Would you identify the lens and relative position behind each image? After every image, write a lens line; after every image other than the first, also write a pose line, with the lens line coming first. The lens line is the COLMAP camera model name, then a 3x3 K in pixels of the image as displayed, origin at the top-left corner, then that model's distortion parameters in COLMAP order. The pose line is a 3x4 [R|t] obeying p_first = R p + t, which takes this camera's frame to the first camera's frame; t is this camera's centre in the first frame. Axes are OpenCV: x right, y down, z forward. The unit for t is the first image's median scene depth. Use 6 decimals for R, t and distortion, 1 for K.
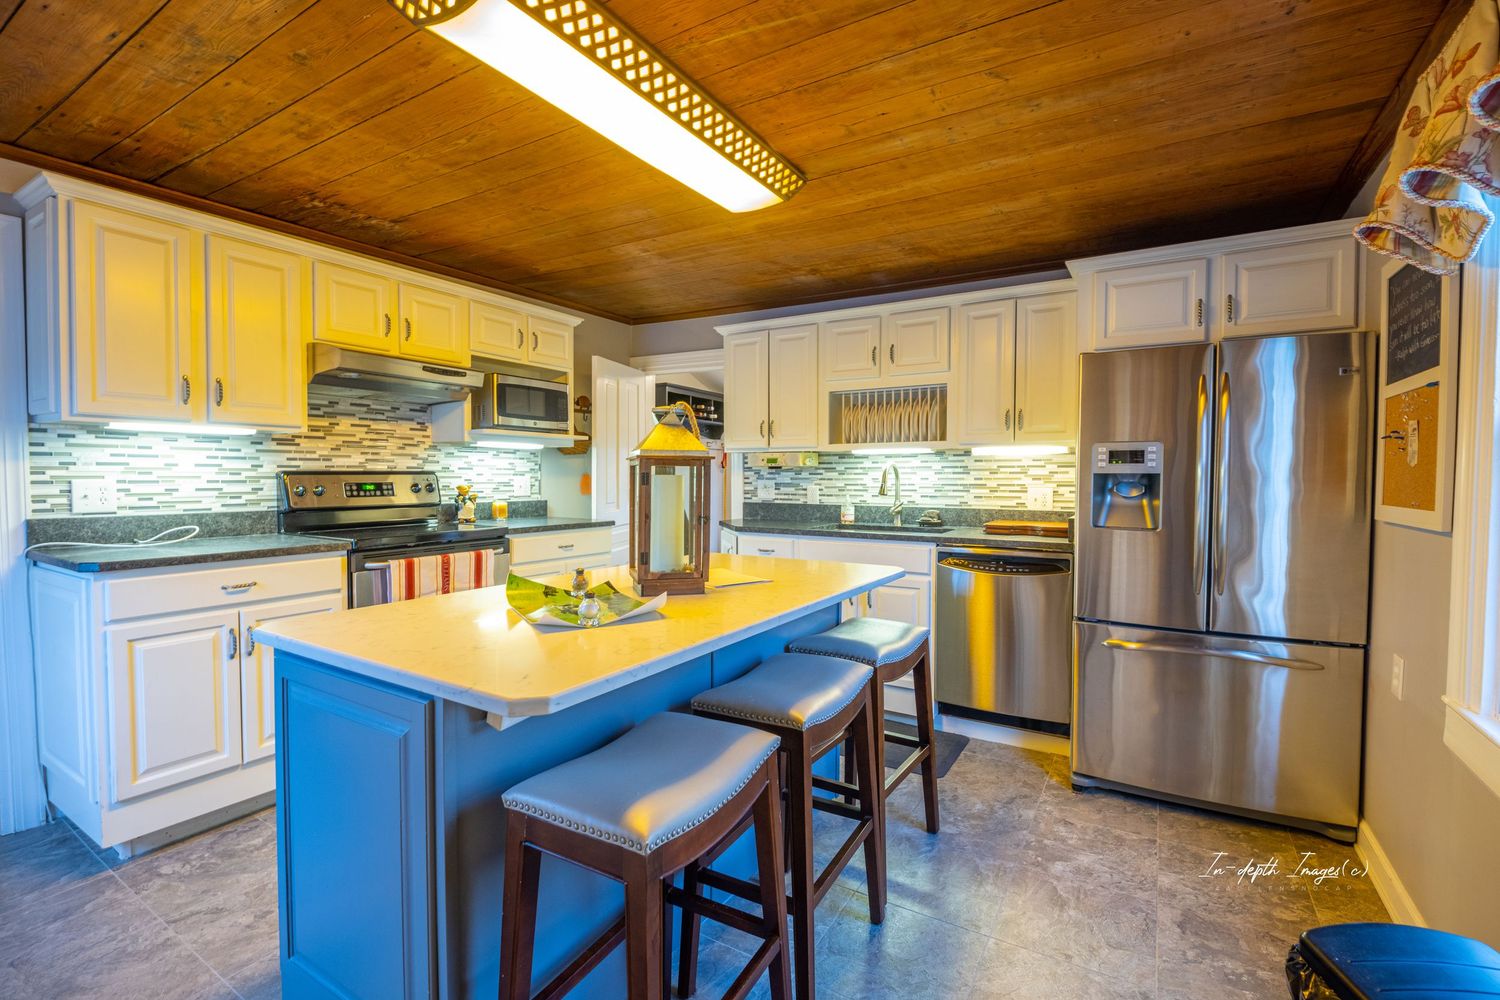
lens RADIAL K [[664.7, 0, 753.3], [0, 664.7, 492.8], [0, 0, 1]] dist [-0.003440, -0.000038]
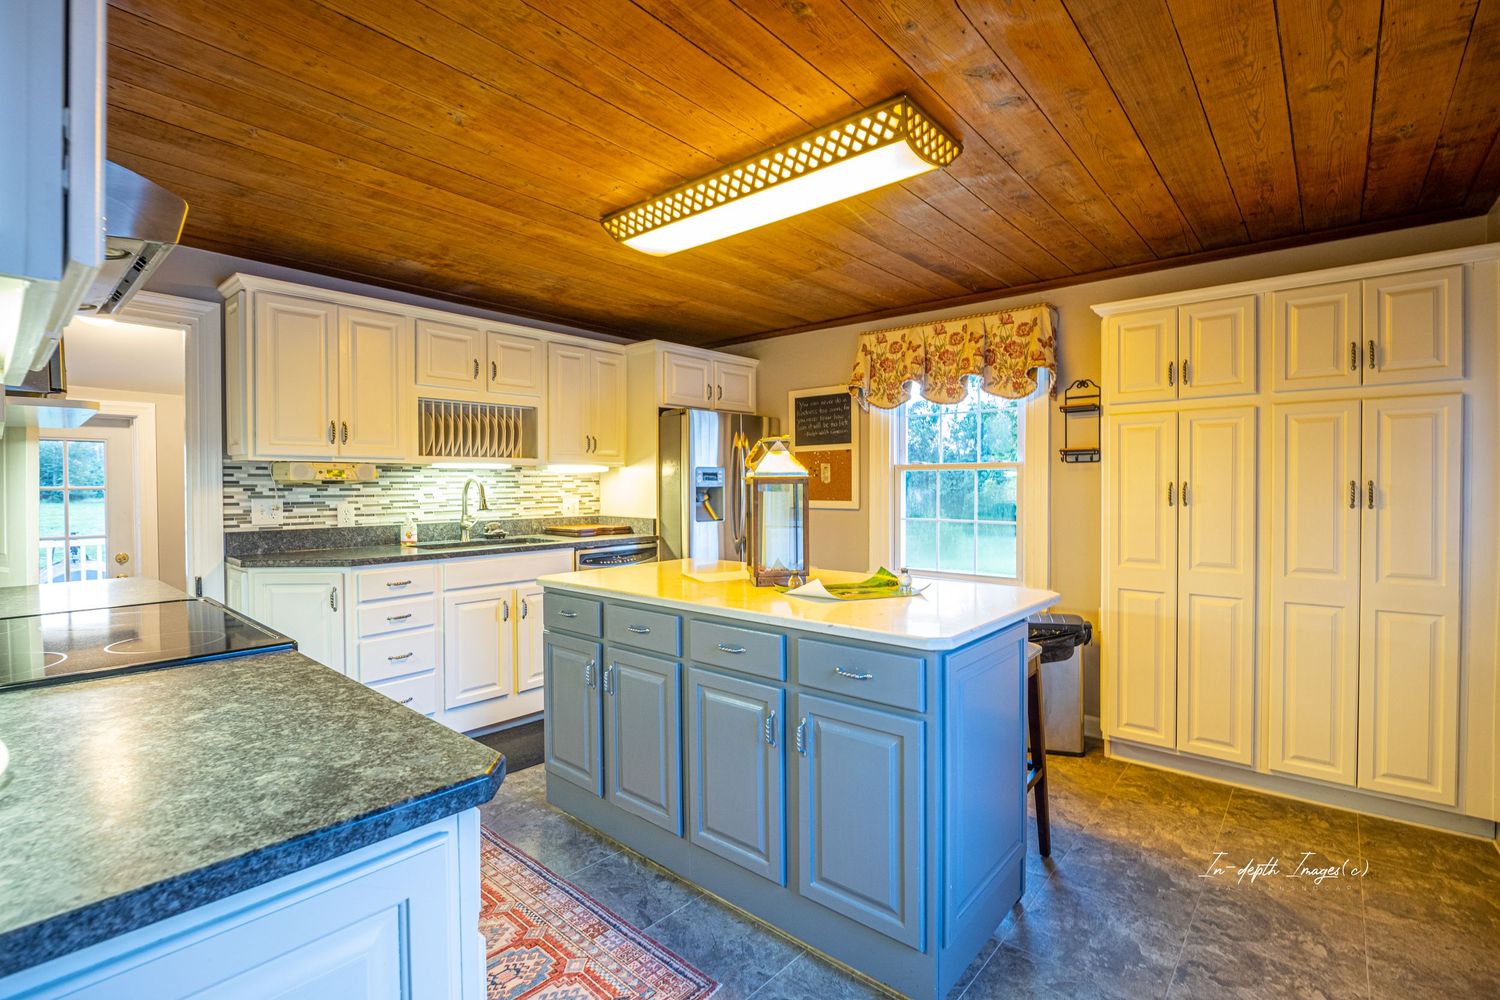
lens RADIAL K [[664.7, 0, 753.1], [0, 664.7, 494.1], [0, 0, 1]] dist [-0.003440, -0.000038]
pose [[0.178993, -0.018722, 0.983672, -0.701891], [0.031822, 0.999406, 0.013231, -0.020624], [-0.983336, 0.028934, 0.179482, 0.418015]]
